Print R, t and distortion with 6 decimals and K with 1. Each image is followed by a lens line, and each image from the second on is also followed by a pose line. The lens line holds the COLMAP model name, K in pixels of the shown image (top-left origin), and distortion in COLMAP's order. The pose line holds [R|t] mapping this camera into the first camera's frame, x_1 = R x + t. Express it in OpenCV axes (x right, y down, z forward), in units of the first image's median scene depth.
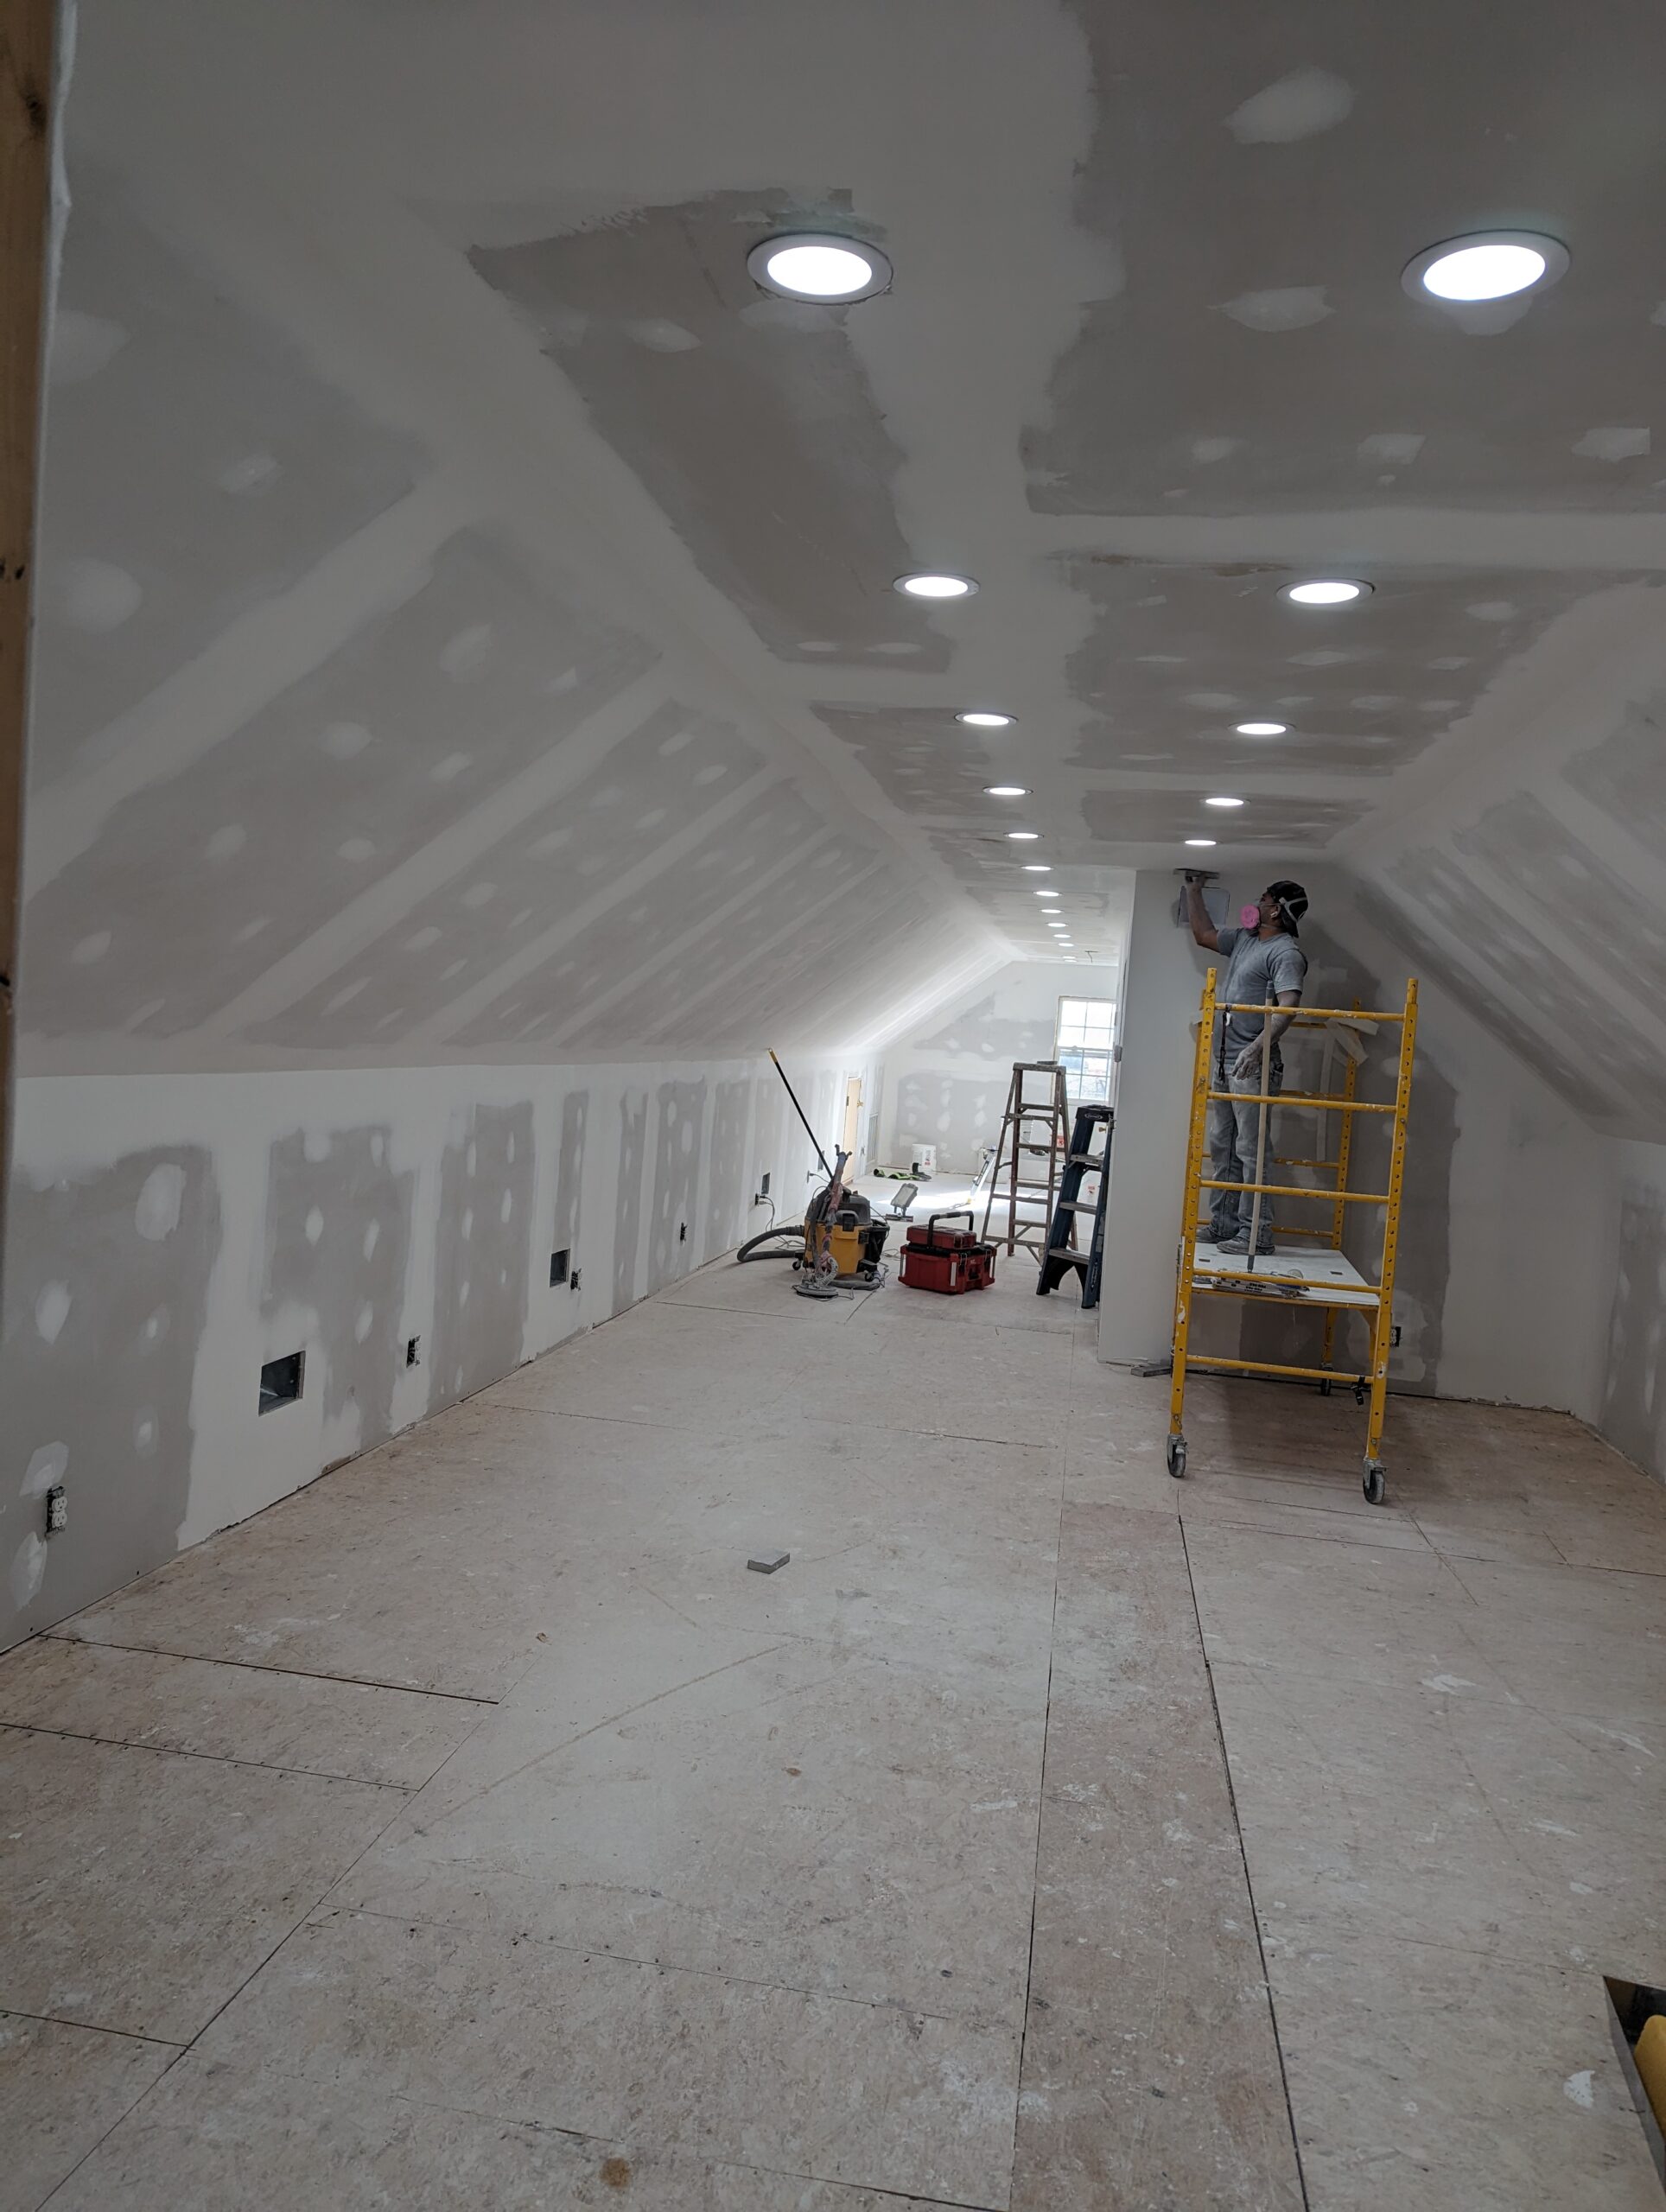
lens RADIAL K [[1572.0, 0, 816.0], [0, 1572.0, 1088.0], [0, 0, 1]] dist [0.075458, -0.068526]
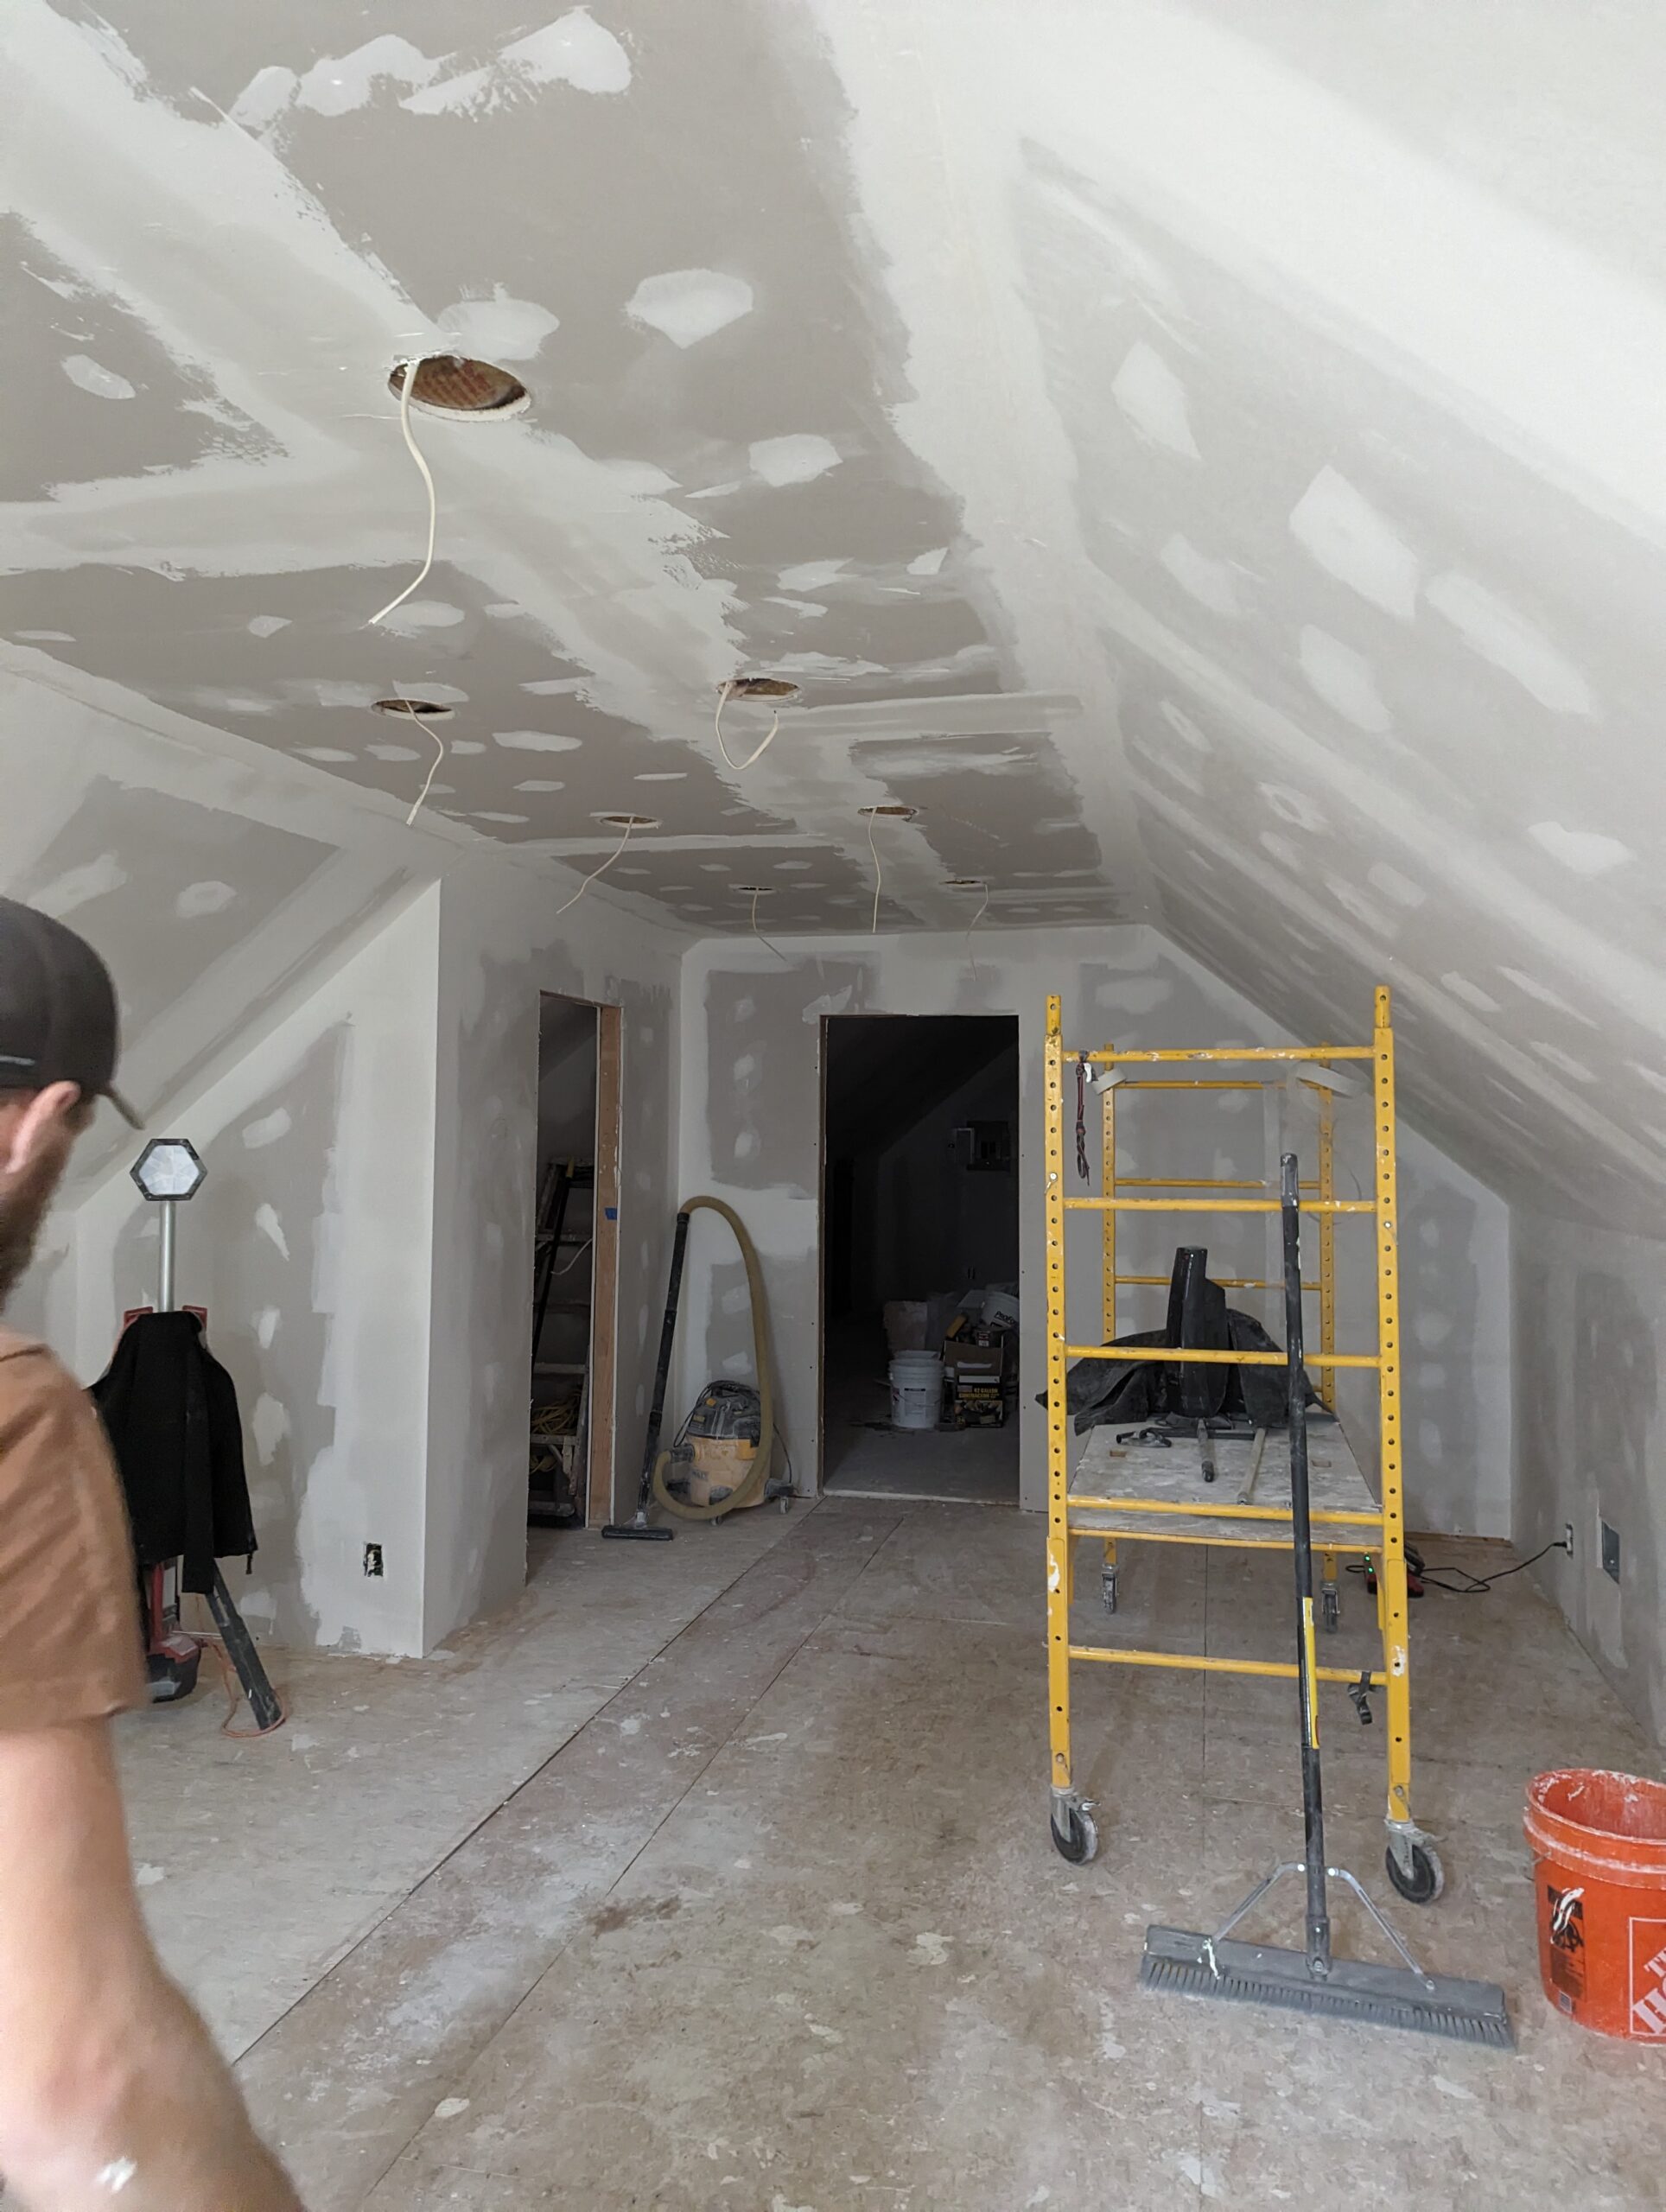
lens RADIAL K [[1572.0, 0, 816.0], [0, 1572.0, 1088.0], [0, 0, 1]] dist [0.075458, -0.068526]
pose [[-0.994314, -0.080092, 0.070176, 0.020790], [-0.079339, 0.996757, 0.013466, -0.076956], [-0.071027, 0.007821, -0.997444, 1.949590]]
